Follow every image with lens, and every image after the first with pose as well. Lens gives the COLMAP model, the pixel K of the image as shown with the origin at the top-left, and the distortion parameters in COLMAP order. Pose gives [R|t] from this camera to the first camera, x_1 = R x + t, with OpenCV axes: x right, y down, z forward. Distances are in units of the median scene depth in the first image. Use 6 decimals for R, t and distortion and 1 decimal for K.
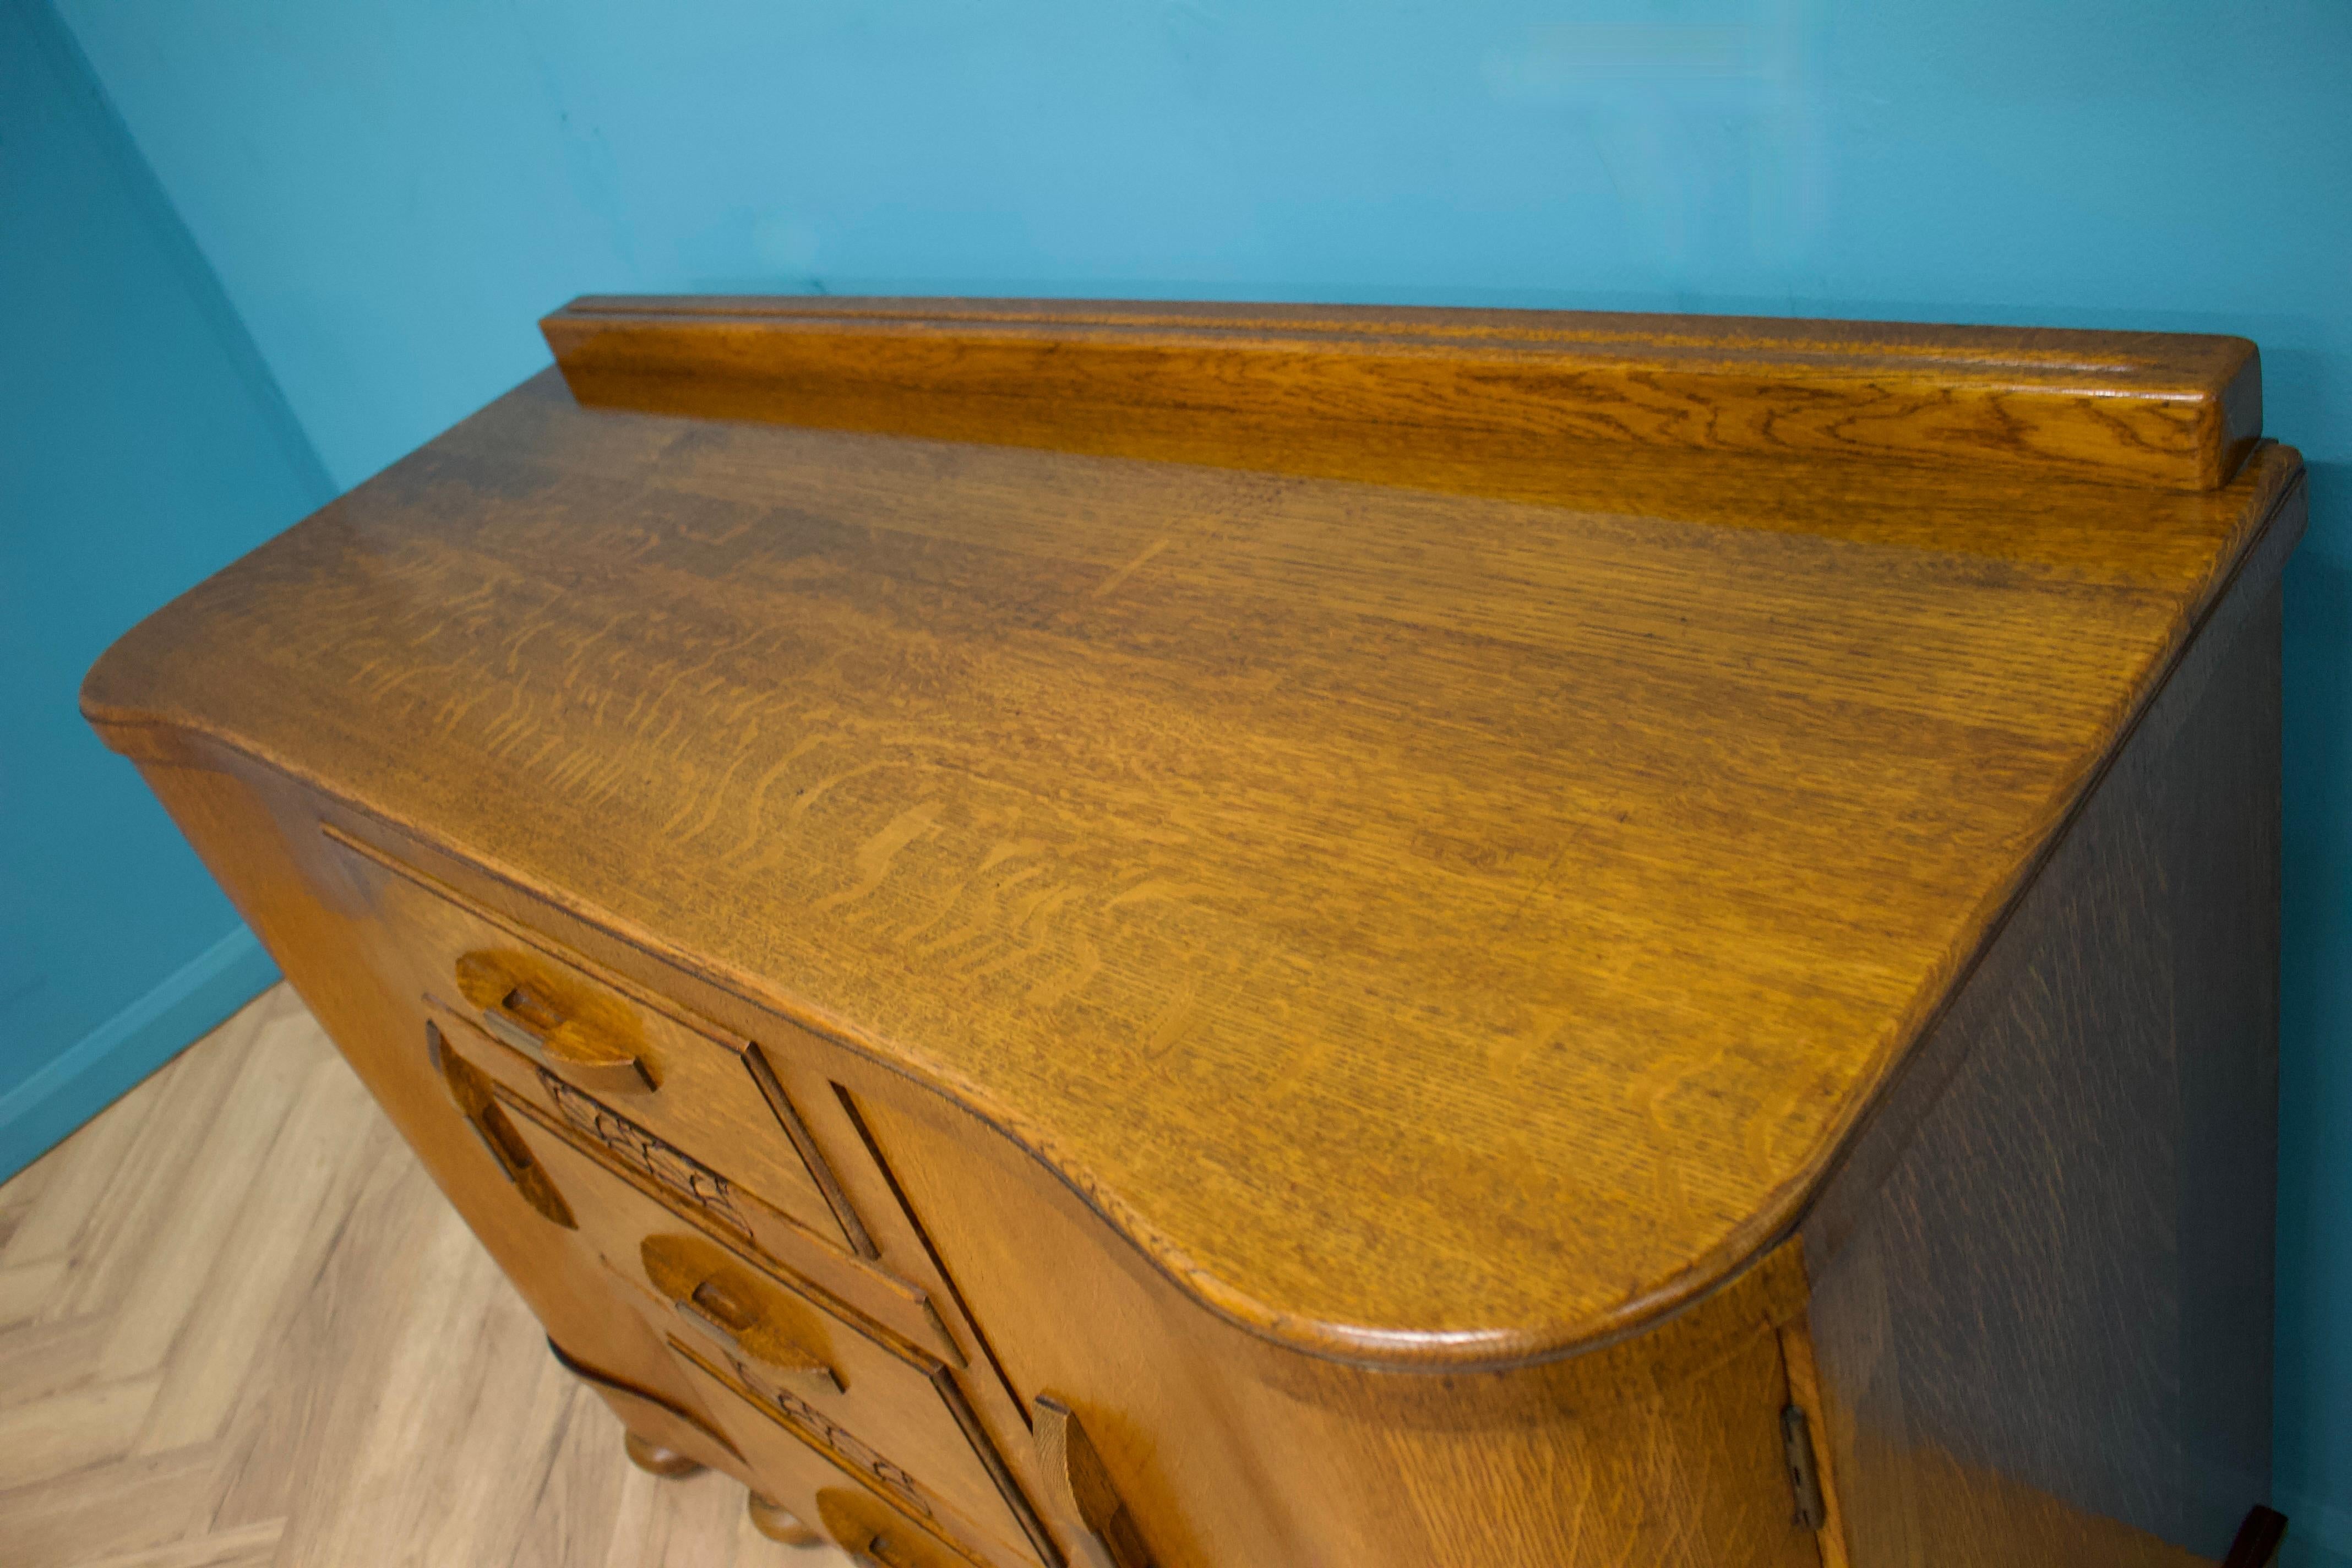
lens RADIAL K [[1965.5, 0, 1182.3], [0, 1965.5, 780.9], [0, 0, 1]] dist [-0.152875, 0.107751]
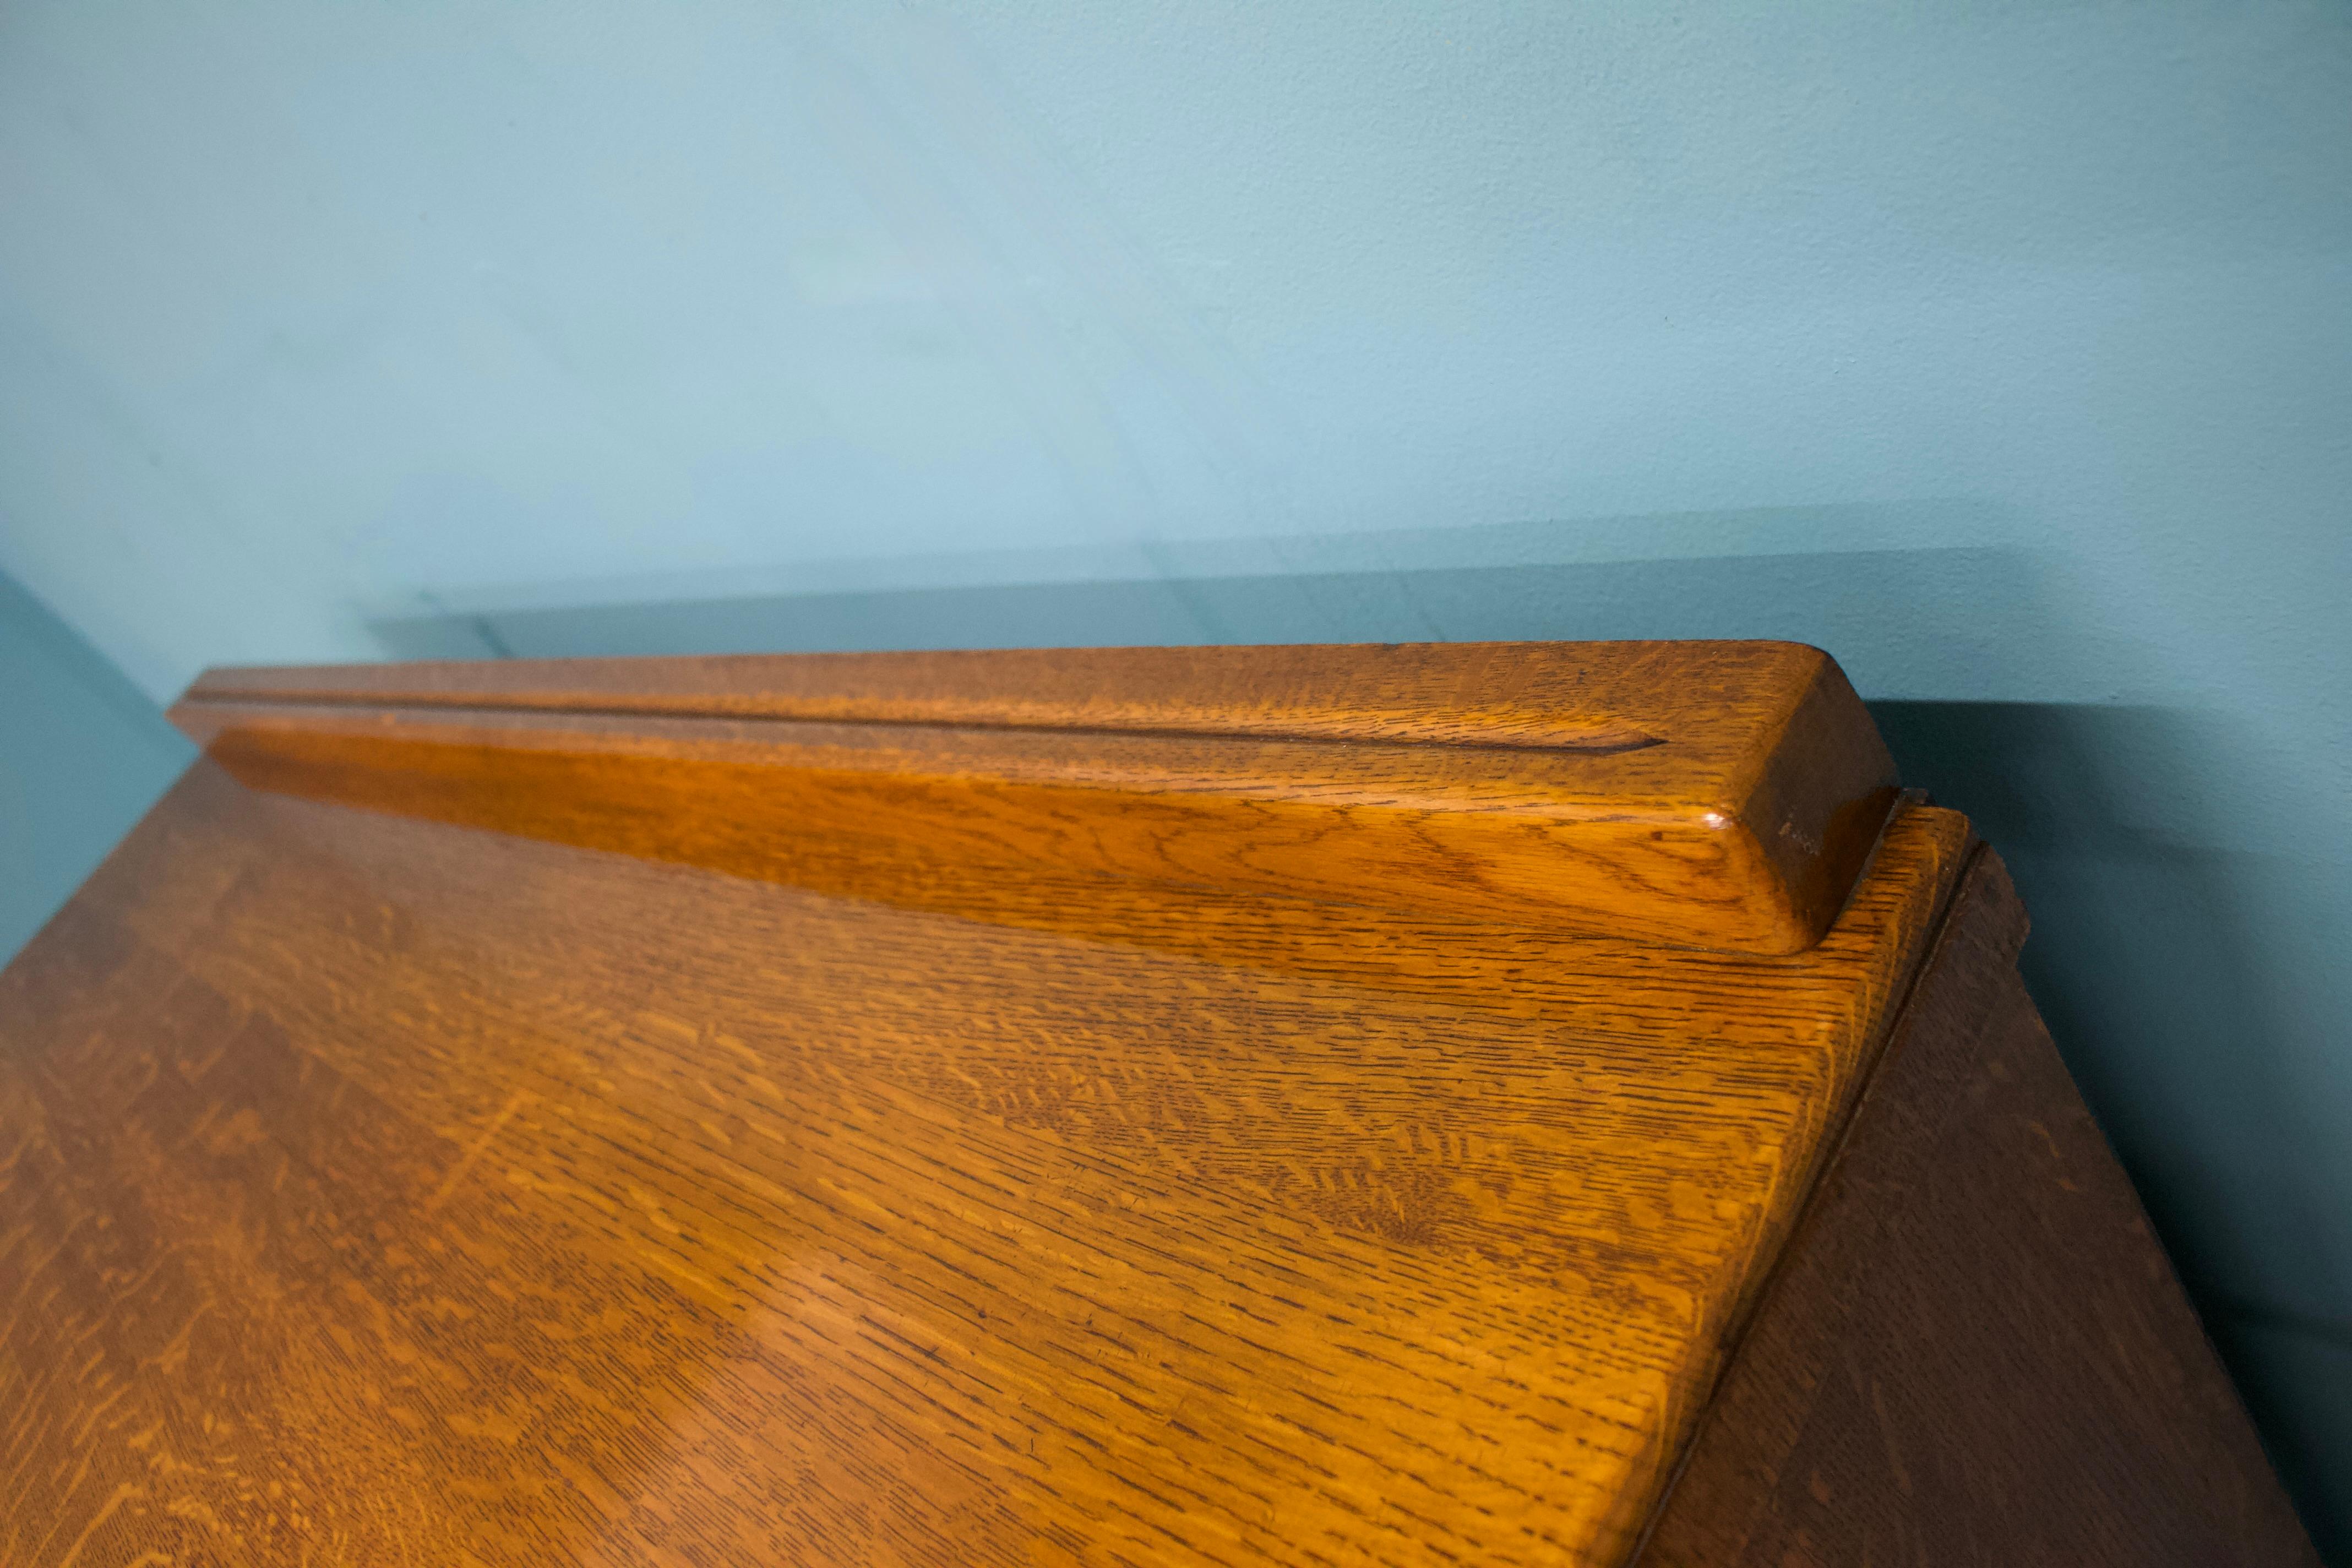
lens RADIAL K [[1965.5, 0, 1168.7], [0, 1965.5, 791.7], [0, 0, 1]] dist [-0.152875, 0.107751]
pose [[0.959177, -0.247238, -0.137308, 0.430507], [0.253949, 0.966639, 0.033445, -0.241675], [0.124459, -0.066949, 0.989964, 0.420570]]
